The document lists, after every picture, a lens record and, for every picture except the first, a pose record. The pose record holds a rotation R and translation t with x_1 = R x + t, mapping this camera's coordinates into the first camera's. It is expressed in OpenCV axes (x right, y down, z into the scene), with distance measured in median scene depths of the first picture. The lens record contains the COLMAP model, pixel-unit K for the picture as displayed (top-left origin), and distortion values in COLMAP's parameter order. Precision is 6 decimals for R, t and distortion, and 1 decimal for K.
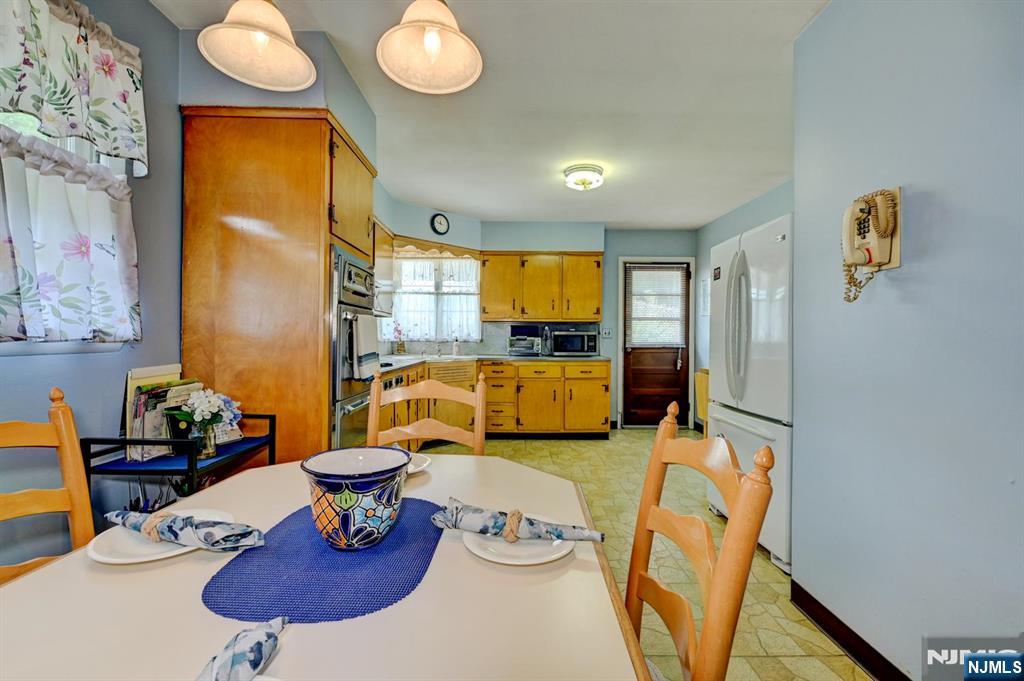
lens RADIAL K [[430.0, 0, 517.3], [0, 430.0, 339.6], [0, 0, 1]] dist [-0.009706, -0.000086]
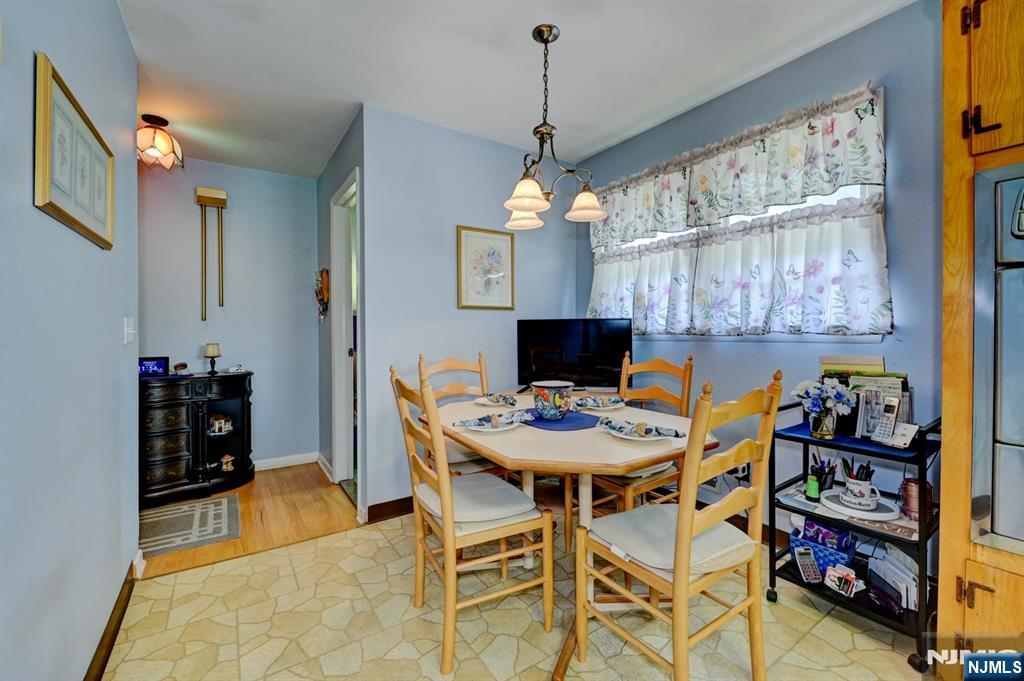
lens RADIAL K [[430.0, 0, 514.6], [0, 430.0, 333.7], [0, 0, 1]] dist [-0.009706, -0.000086]
pose [[-0.838138, -0.003074, -0.545450, 0.163463], [-0.005663, 0.999979, 0.003067, 0.000837], [0.545429, 0.005659, -0.838138, 0.442008]]
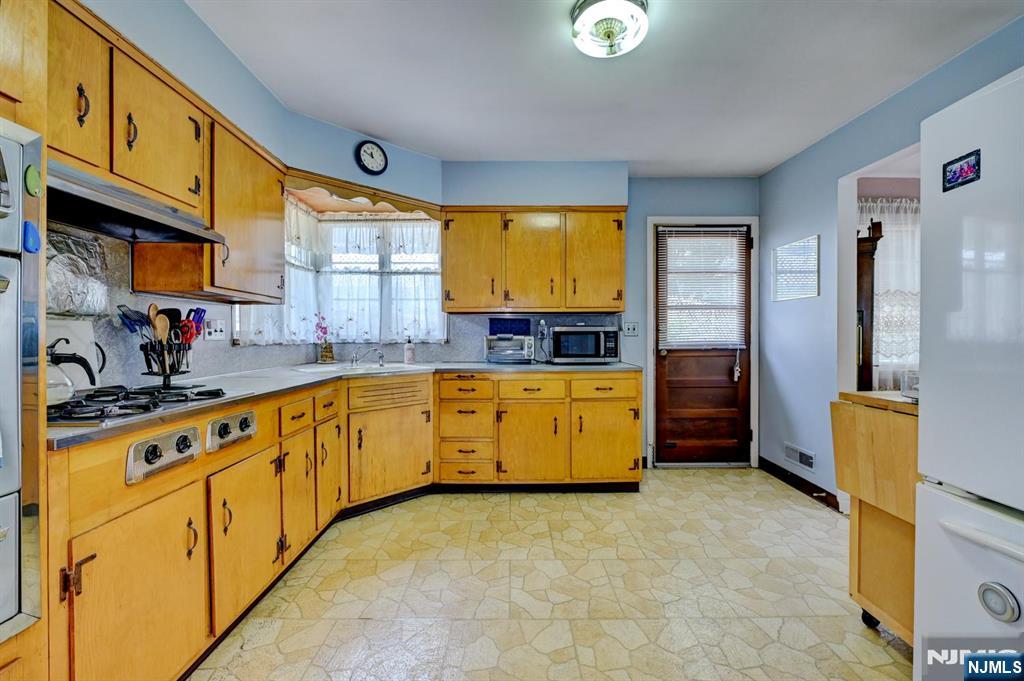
lens RADIAL K [[430.0, 0, 513.7], [0, 430.0, 340.3], [0, 0, 1]] dist [-0.009706, -0.000086]
pose [[0.999938, -0.009119, -0.006457, 0.027443], [0.009138, 0.999954, 0.002956, -0.000293], [0.006429, -0.003015, 0.999975, 0.330260]]
